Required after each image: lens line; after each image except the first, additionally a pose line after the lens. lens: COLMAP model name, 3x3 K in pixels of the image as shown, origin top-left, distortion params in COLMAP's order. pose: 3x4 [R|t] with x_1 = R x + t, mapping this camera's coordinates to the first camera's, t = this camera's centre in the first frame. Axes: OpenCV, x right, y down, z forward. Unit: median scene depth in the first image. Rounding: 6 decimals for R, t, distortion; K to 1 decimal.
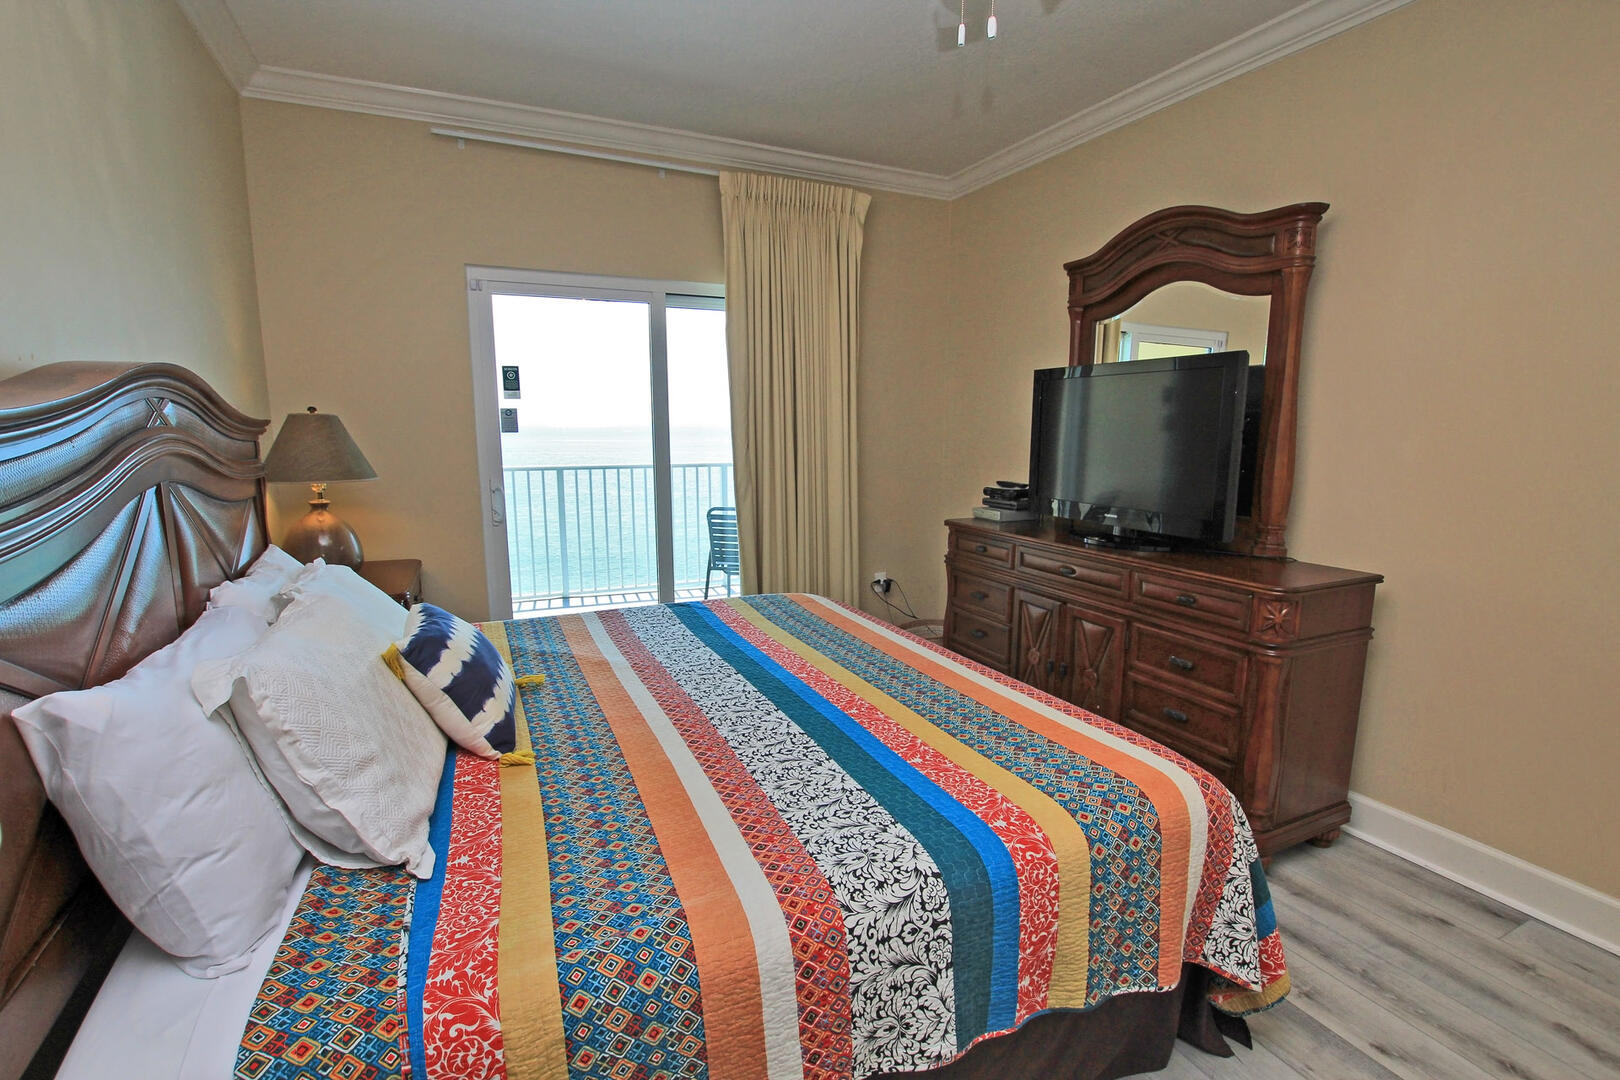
lens RADIAL K [[750.2, 0, 832.0], [0, 750.2, 544.8], [0, 0, 1]] dist [-0.032906, 0.003875]
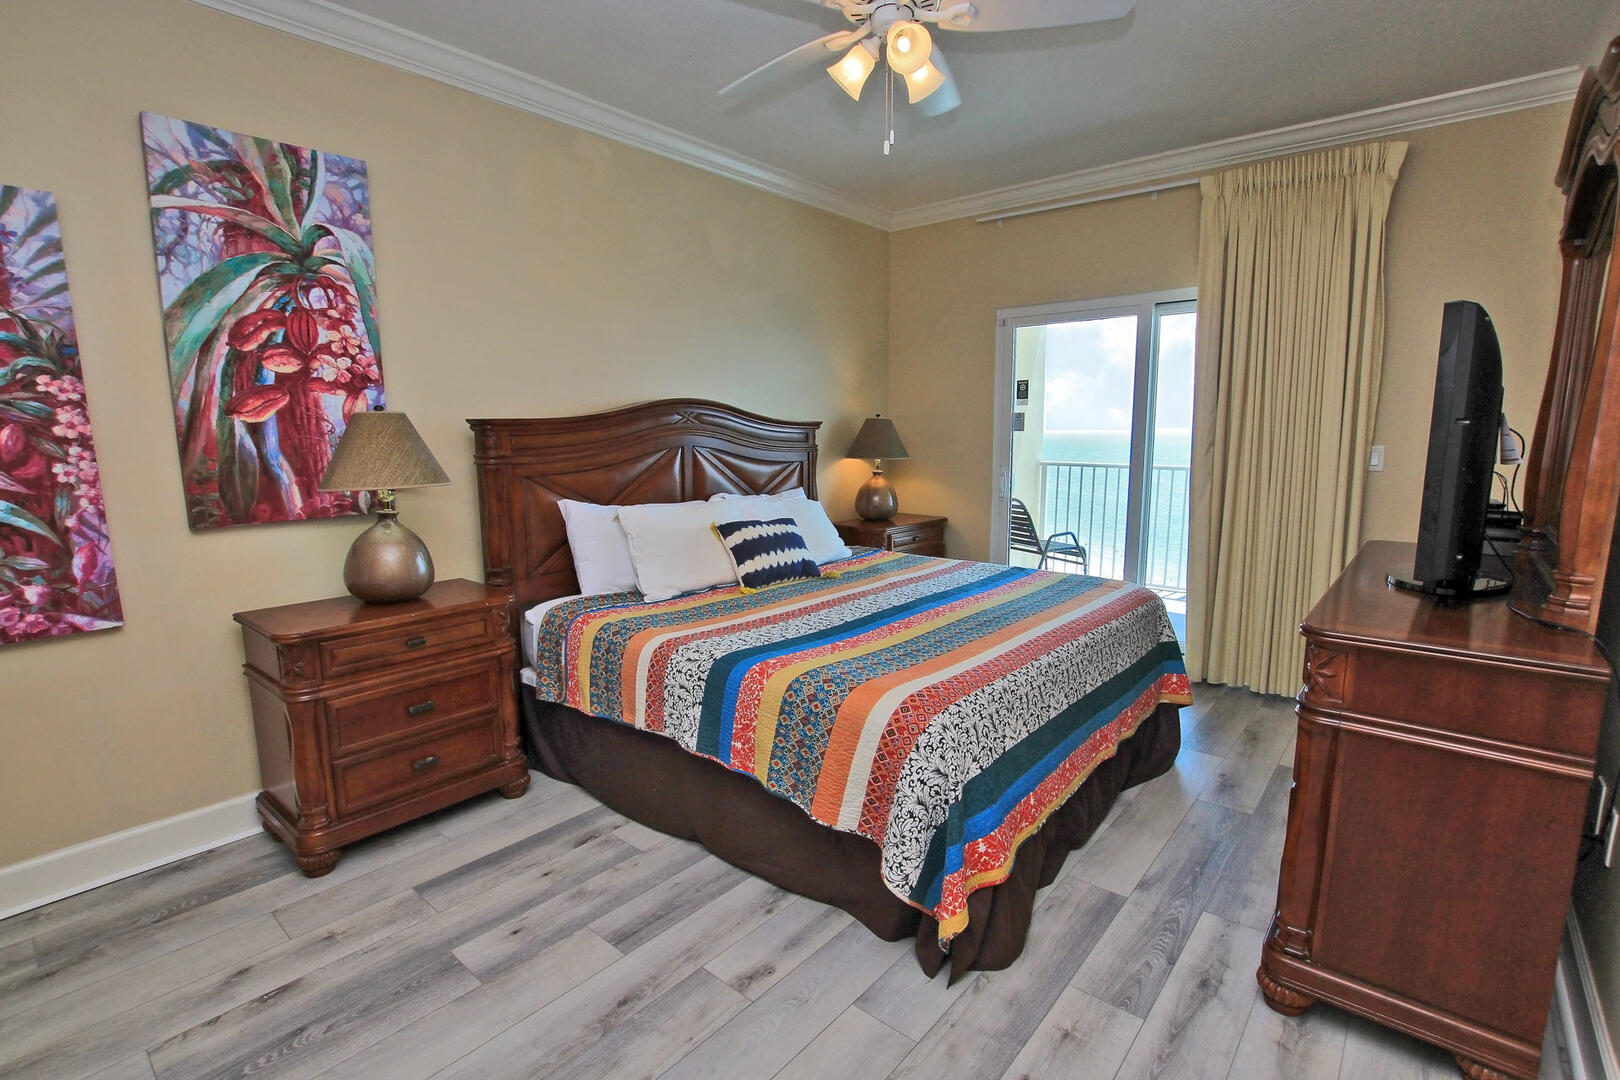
lens RADIAL K [[750.2, 0, 810.0], [0, 750.2, 543.8], [0, 0, 1]] dist [-0.032906, 0.003875]
pose [[0.411197, 0.132287, -0.901896, 0.634222], [-0.142837, 0.986542, 0.079580, -0.007116], [0.900286, 0.096102, 0.424559, 0.133676]]
